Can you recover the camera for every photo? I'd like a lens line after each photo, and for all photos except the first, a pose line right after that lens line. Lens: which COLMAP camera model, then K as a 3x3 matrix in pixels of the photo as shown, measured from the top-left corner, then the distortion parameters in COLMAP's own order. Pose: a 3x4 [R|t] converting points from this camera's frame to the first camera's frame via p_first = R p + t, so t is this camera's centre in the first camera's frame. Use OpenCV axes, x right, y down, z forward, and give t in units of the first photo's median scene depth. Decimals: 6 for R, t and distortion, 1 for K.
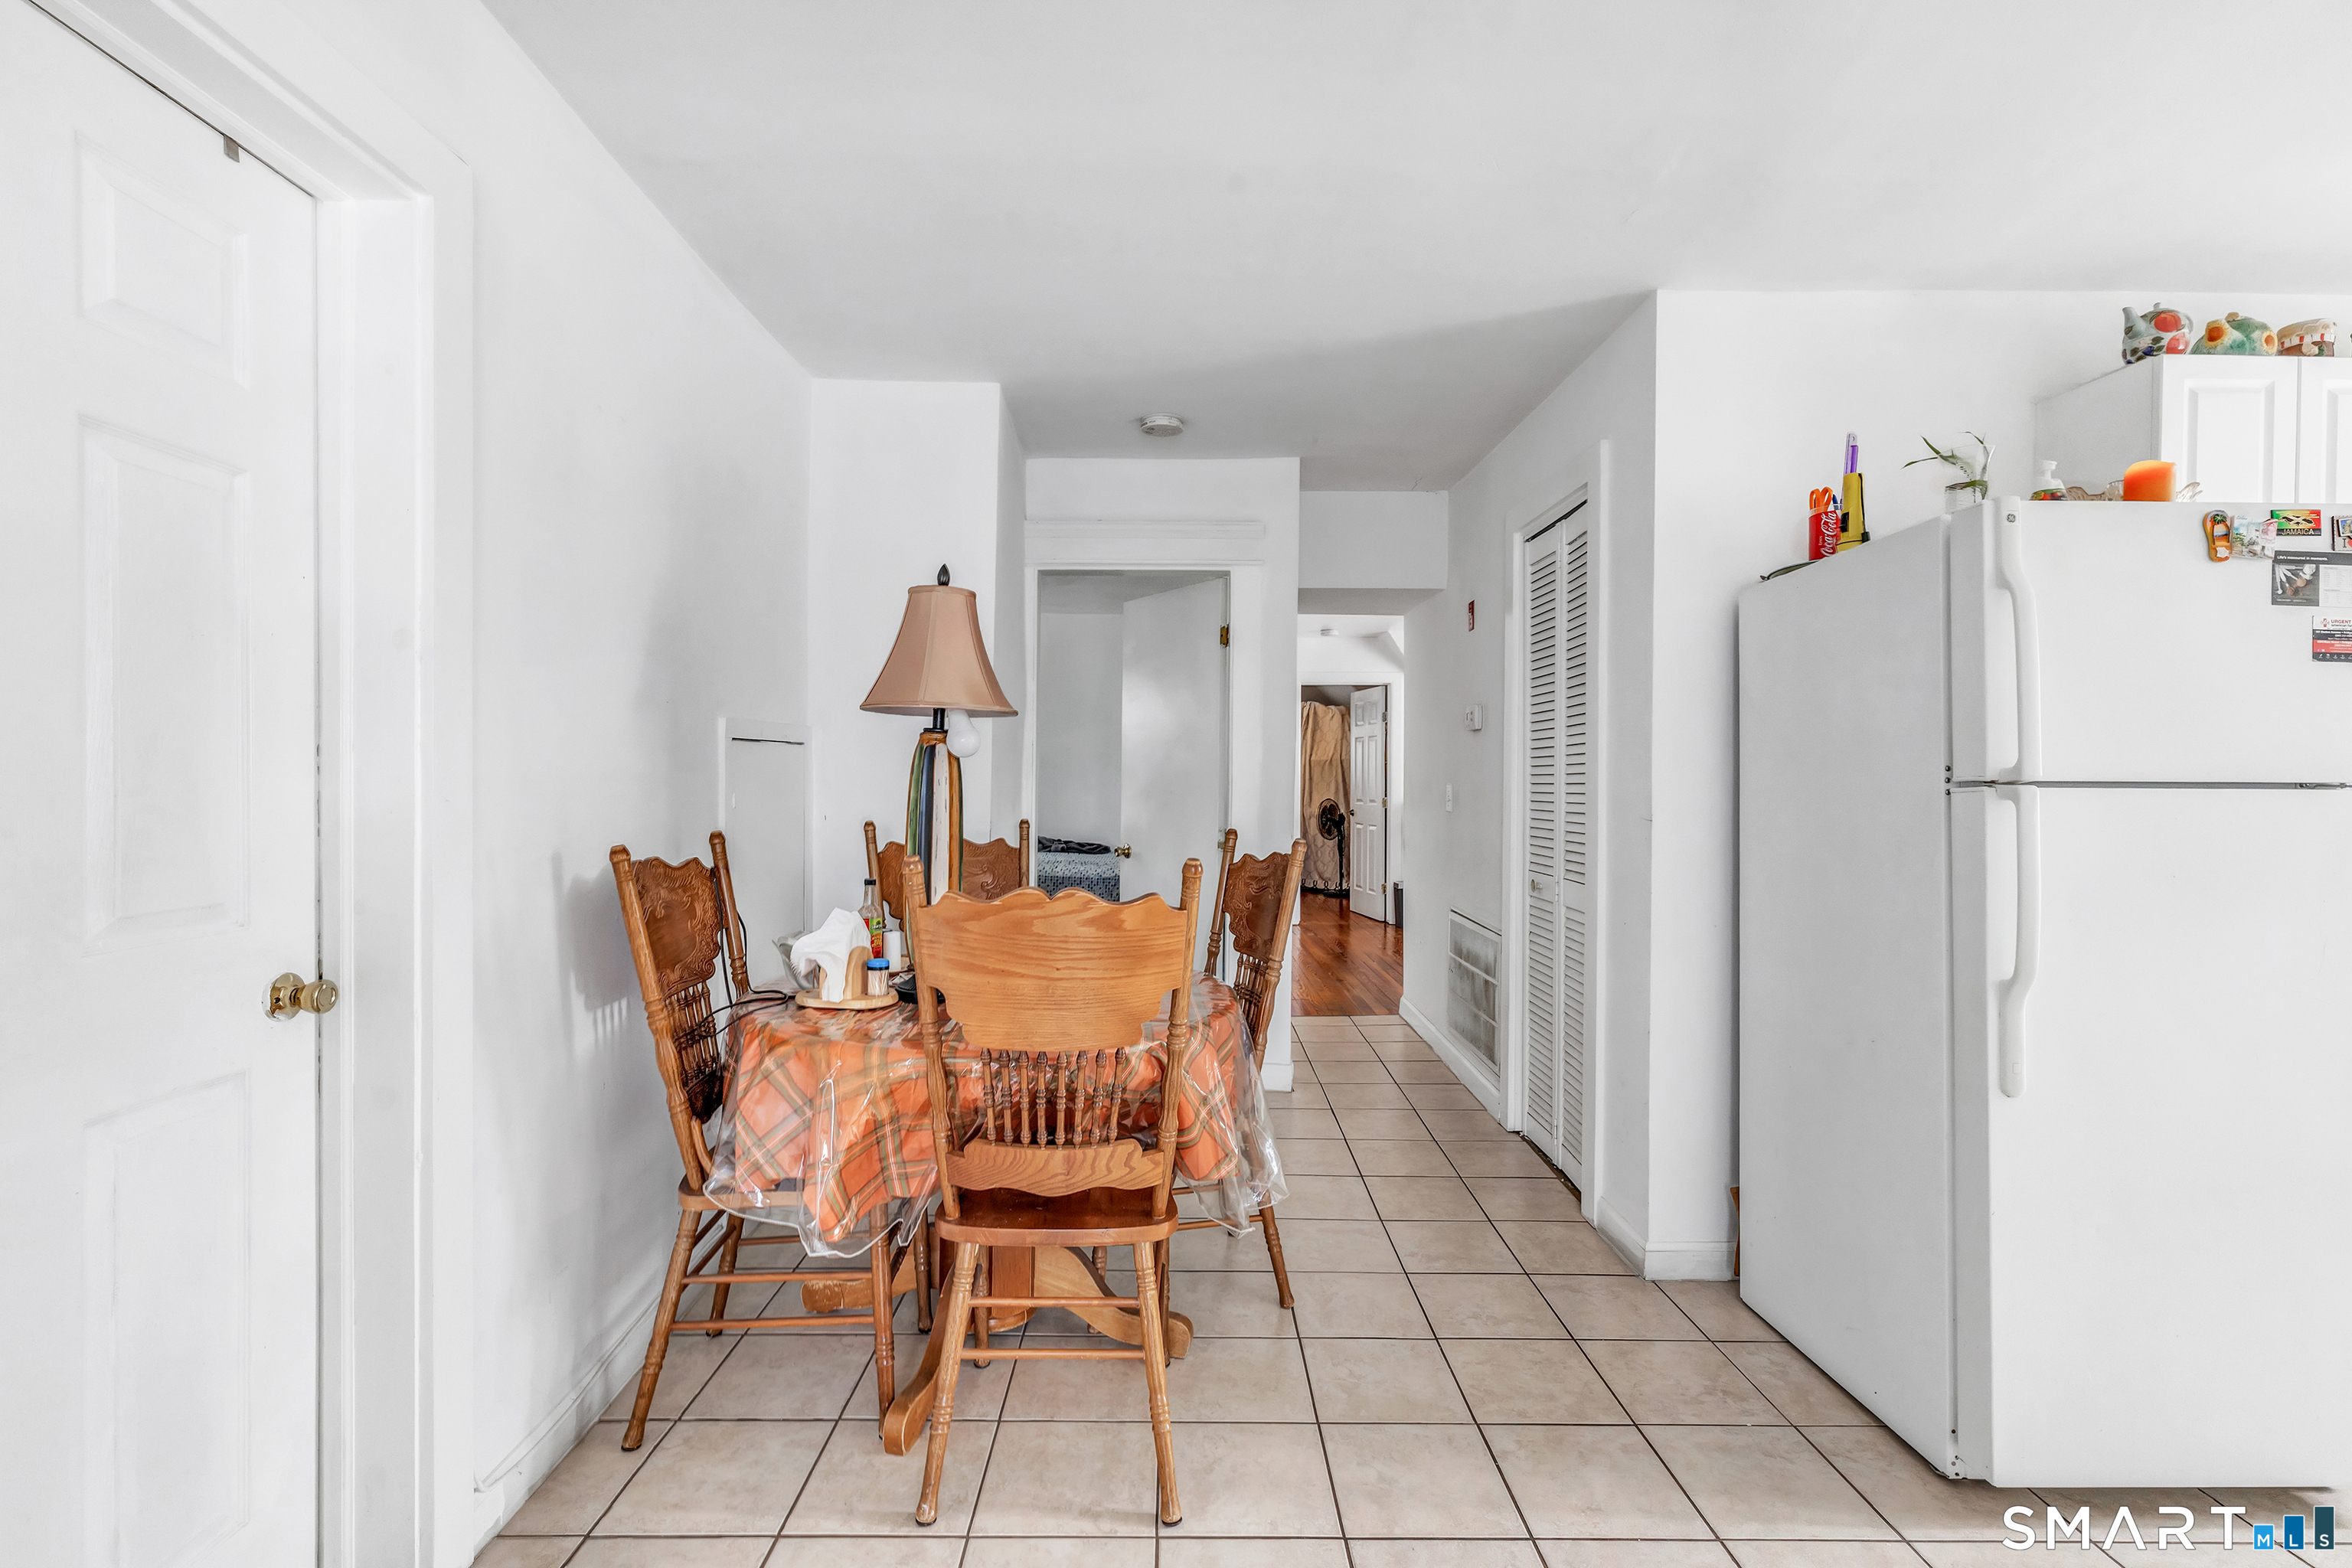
lens RADIAL K [[1052.0, 0, 1176.0], [0, 1052.0, 784.0], [0, 0, 1]] dist [-0.000605, 0.000793]
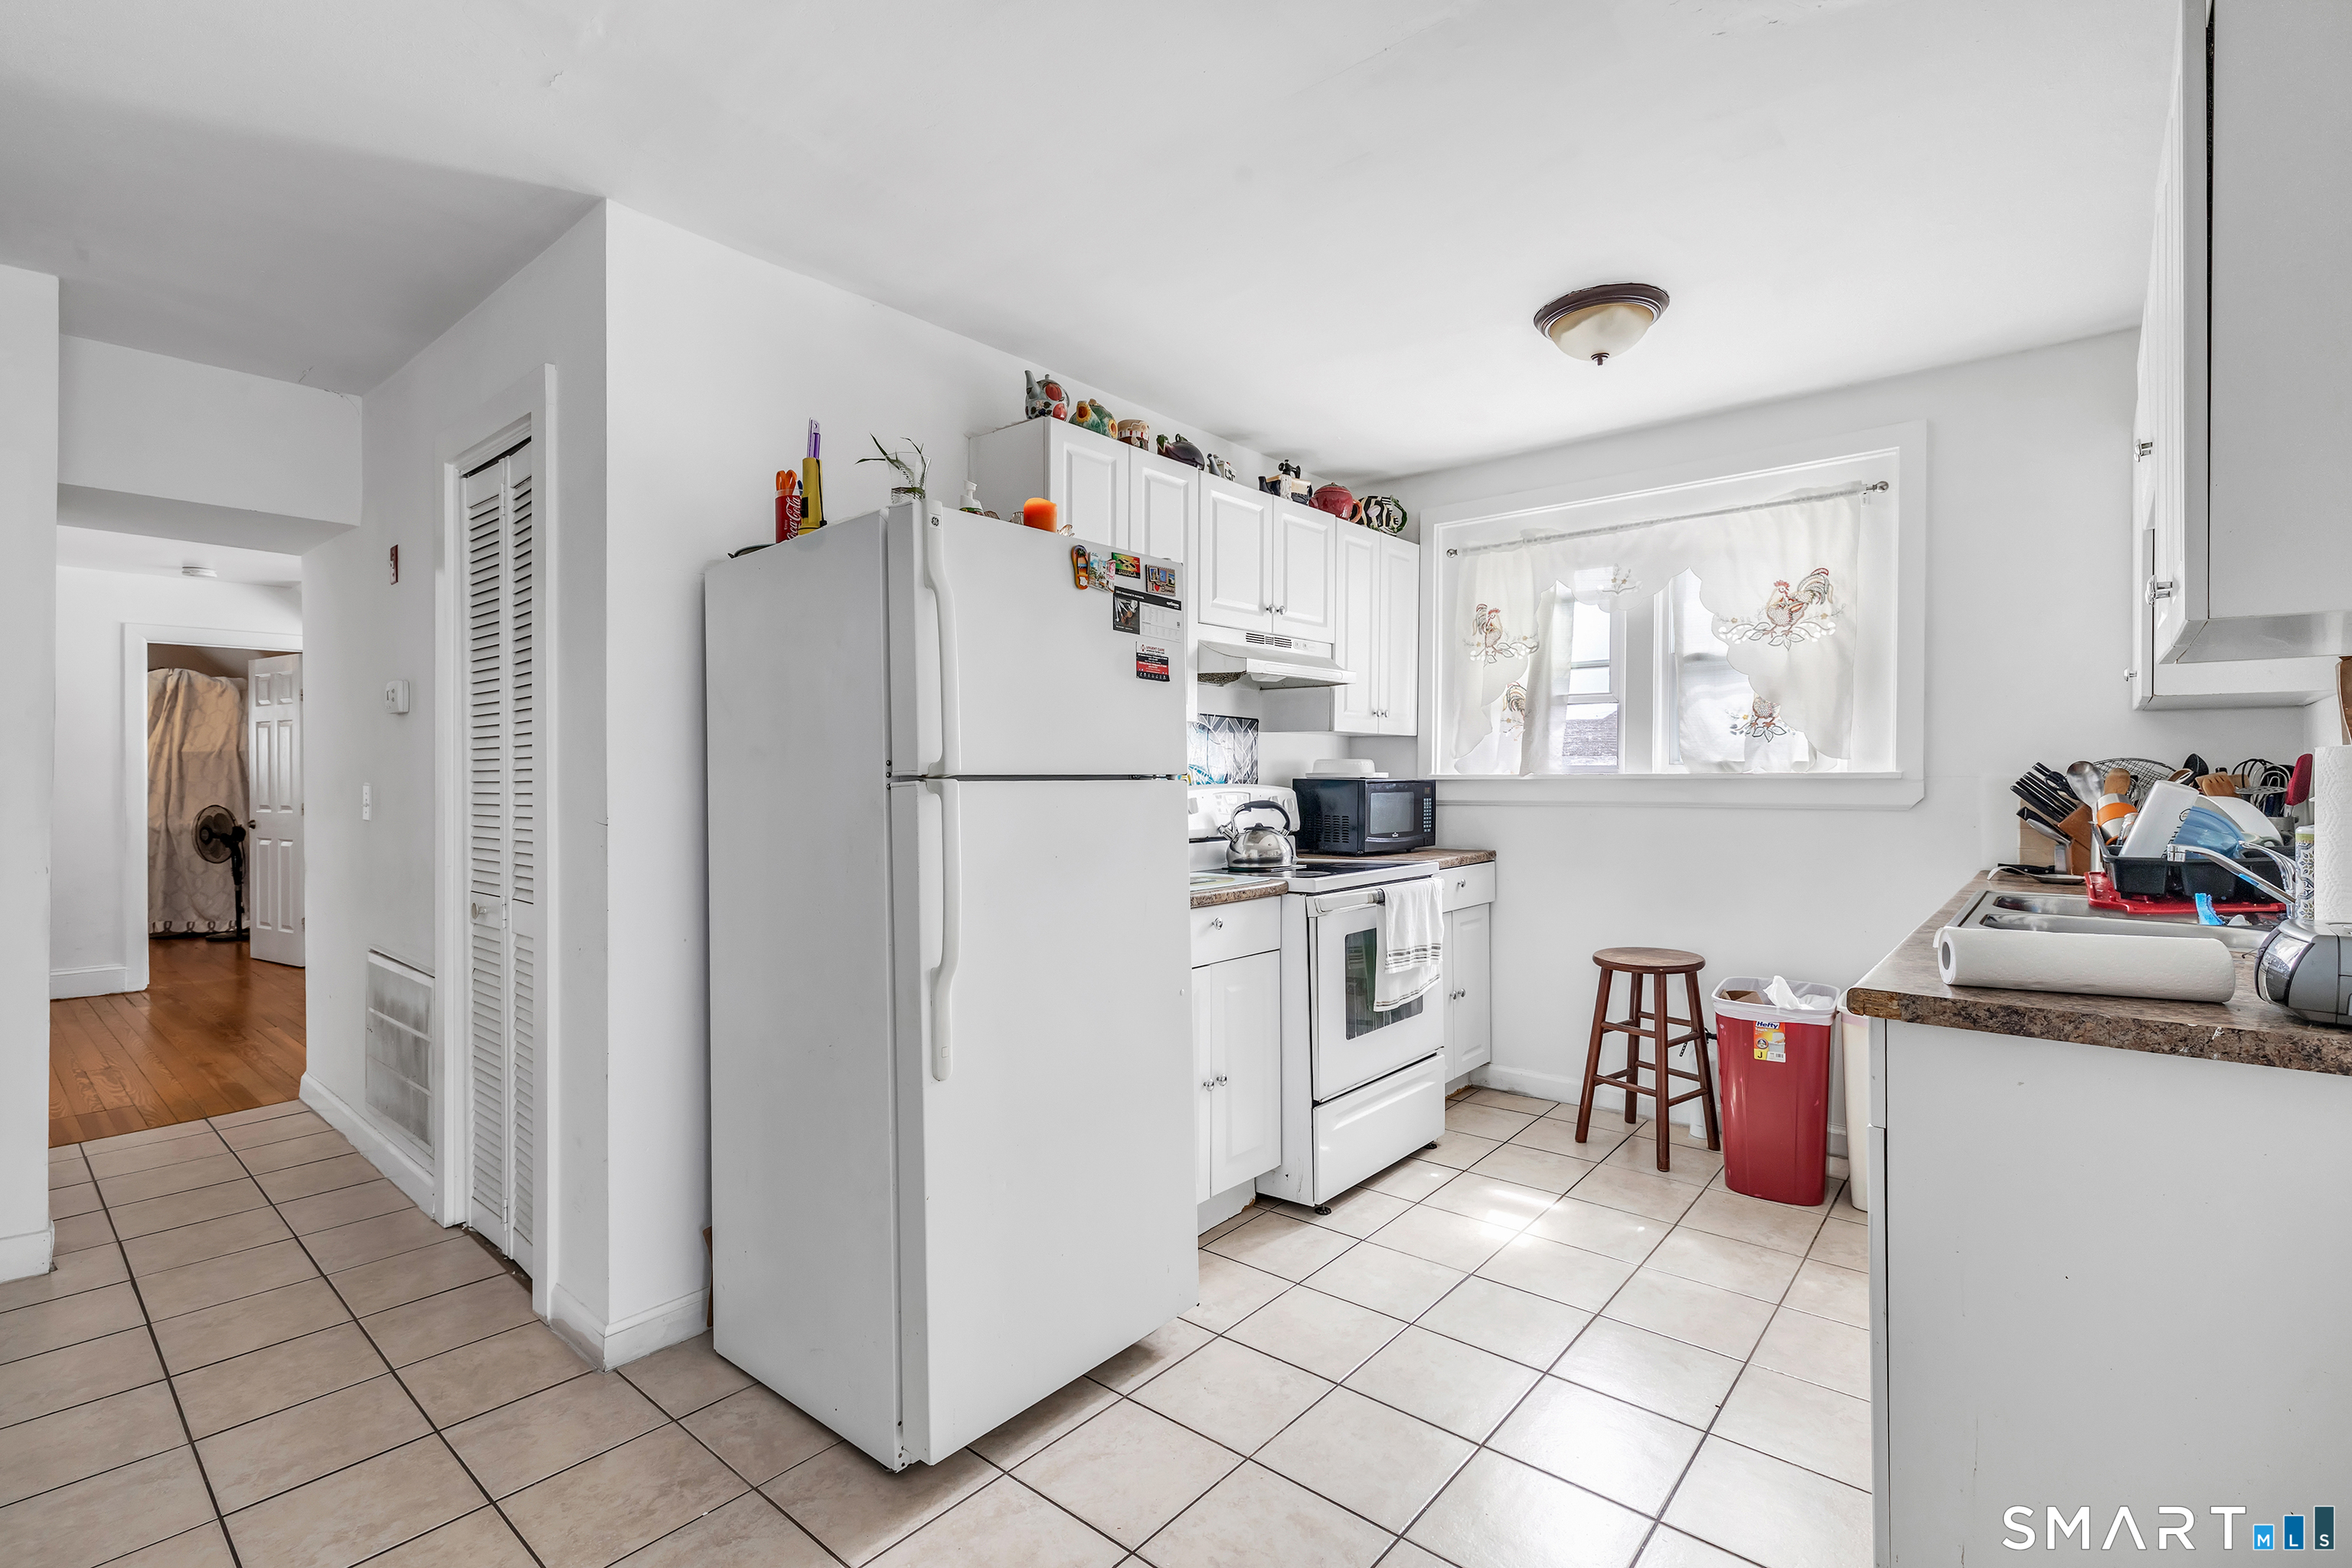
lens RADIAL K [[1062.8, 0, 1205.4], [0, 1062.8, 778.4], [0, 0, 1]] dist [-0.002345, -0.000534]
pose [[0.638525, -0.010023, 0.769536, 0.111428], [0.010936, 0.999932, 0.003949, -0.000661], [-0.769523, 0.005893, 0.638592, 0.091857]]
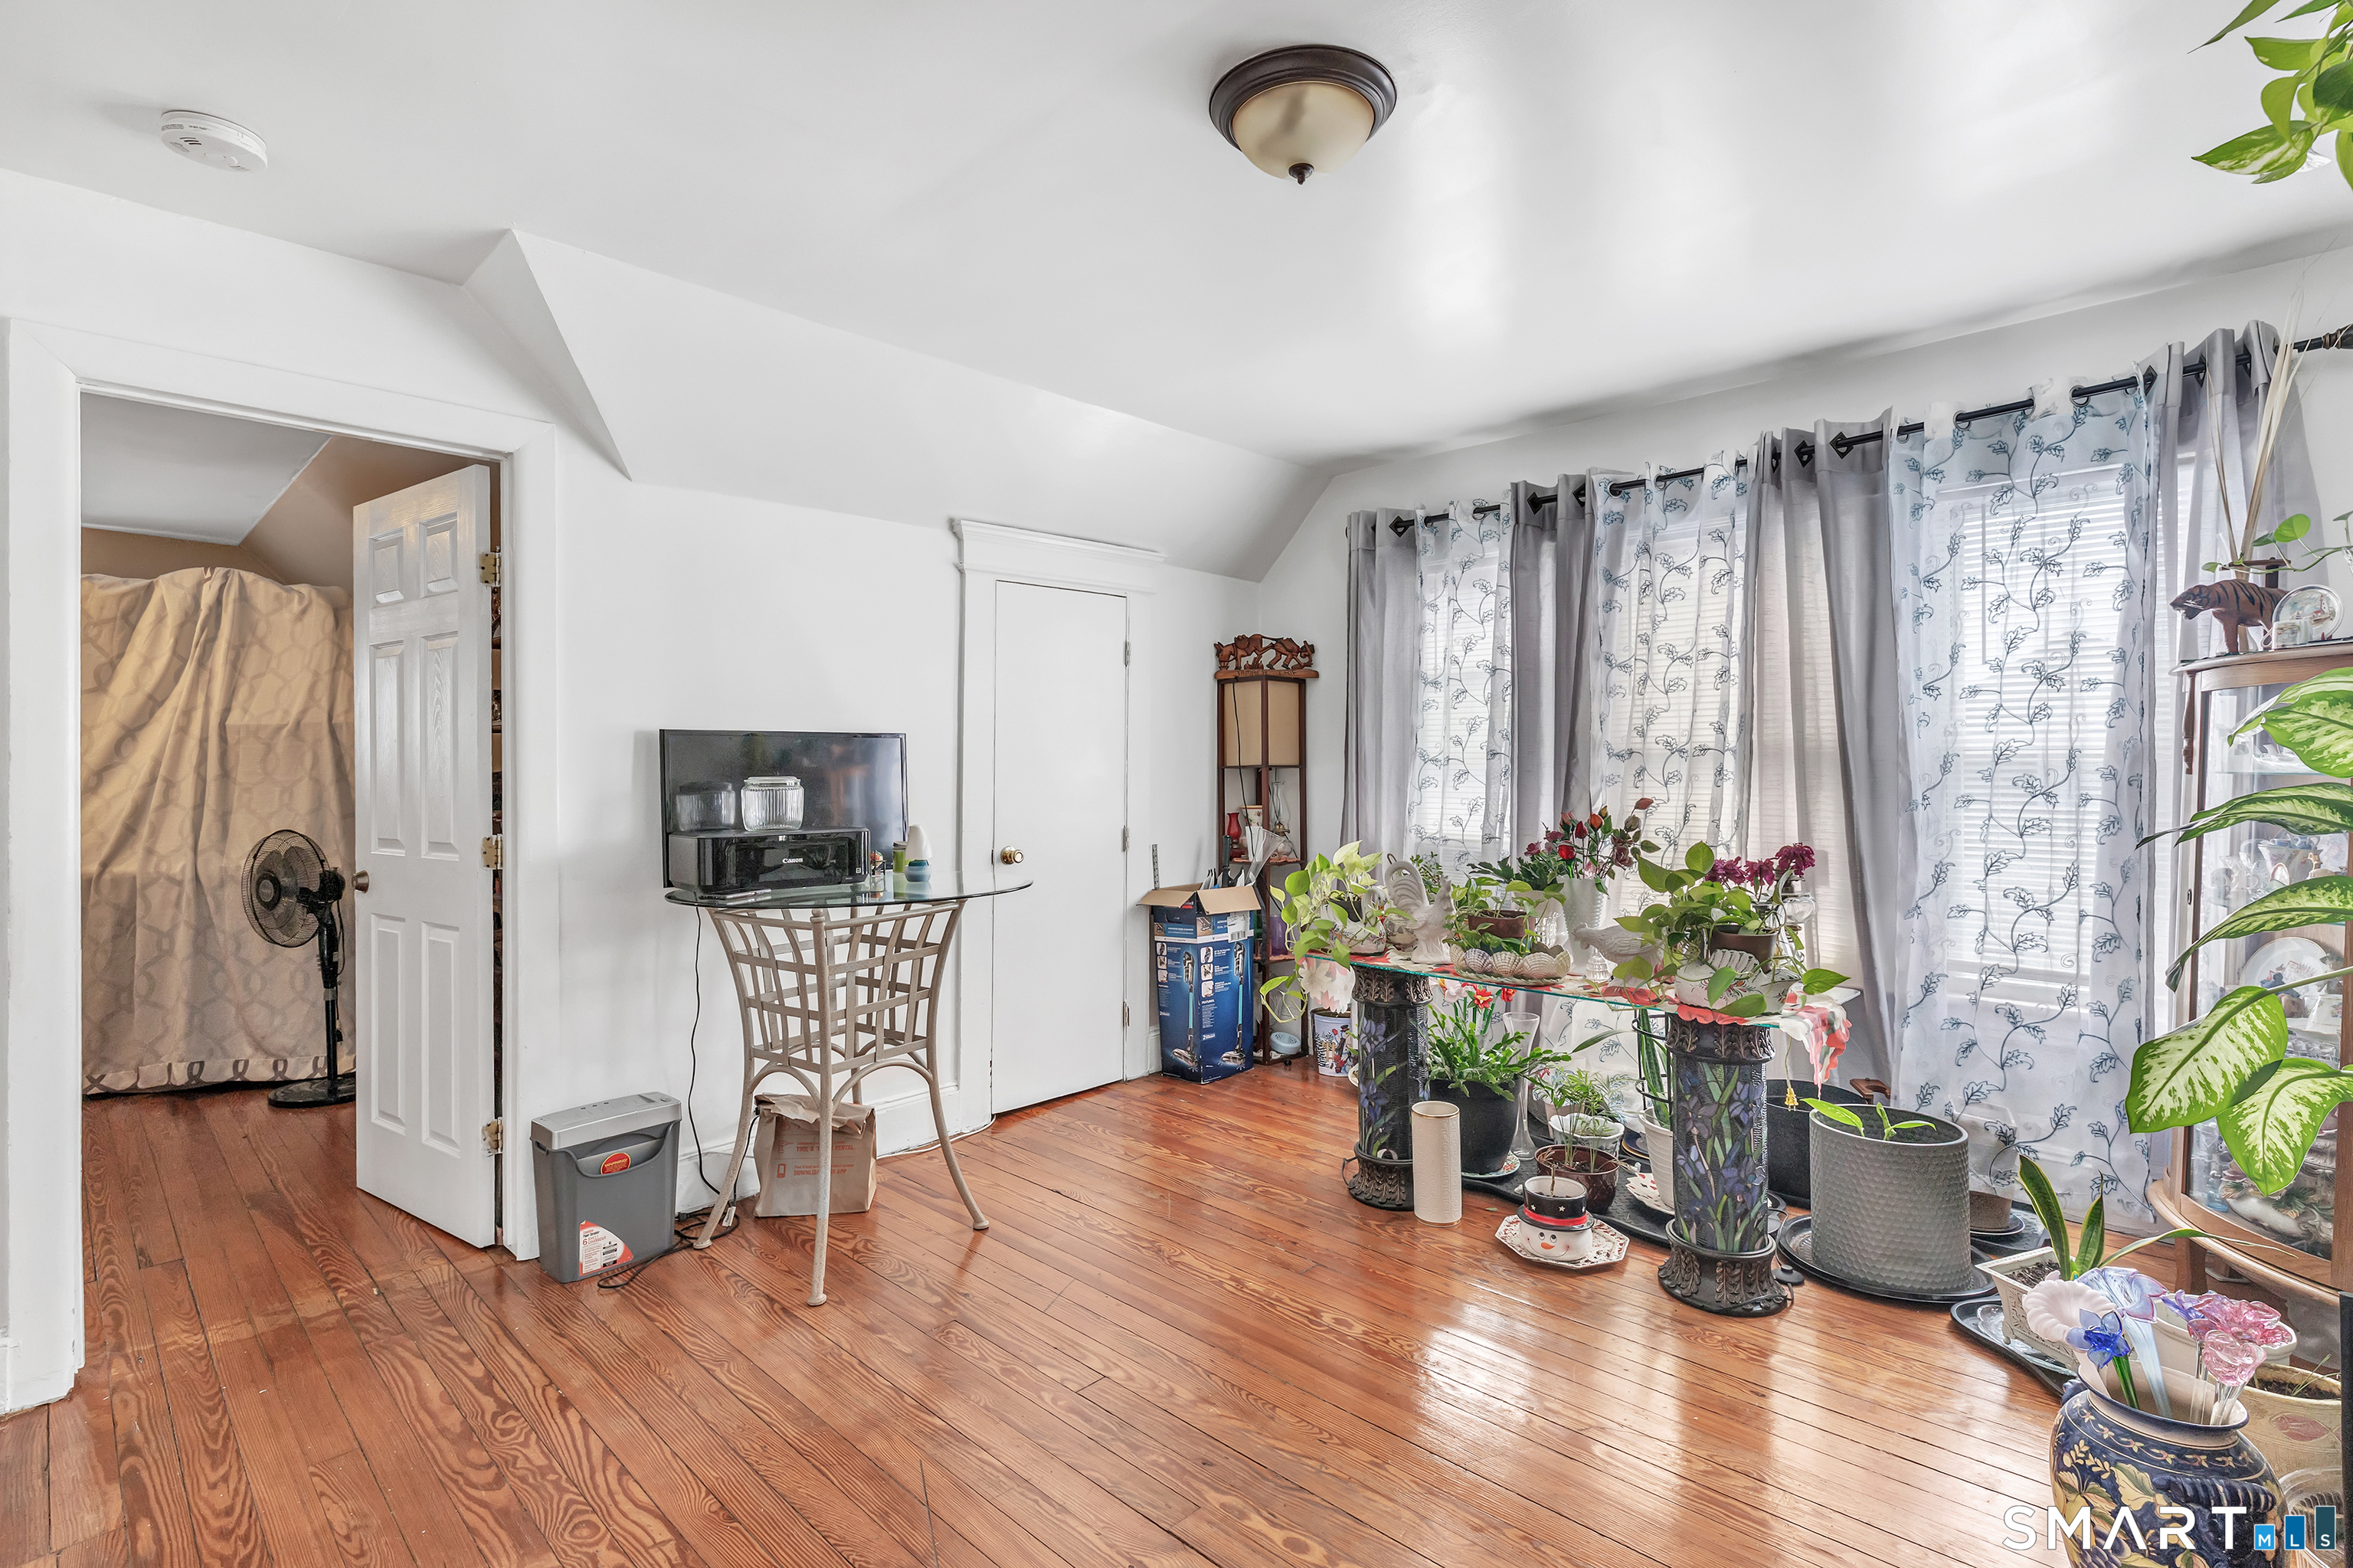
lens RADIAL K [[1052.5, 0, 1176.5], [0, 1052.5, 784.0], [0, 0, 1]] dist [-0.000605, 0.000793]
pose [[0.685035, -0.010353, 0.728437, 0.496456], [0.005984, 0.999945, 0.008584, -0.018389], [-0.728486, -0.001521, 0.685059, 2.859622]]
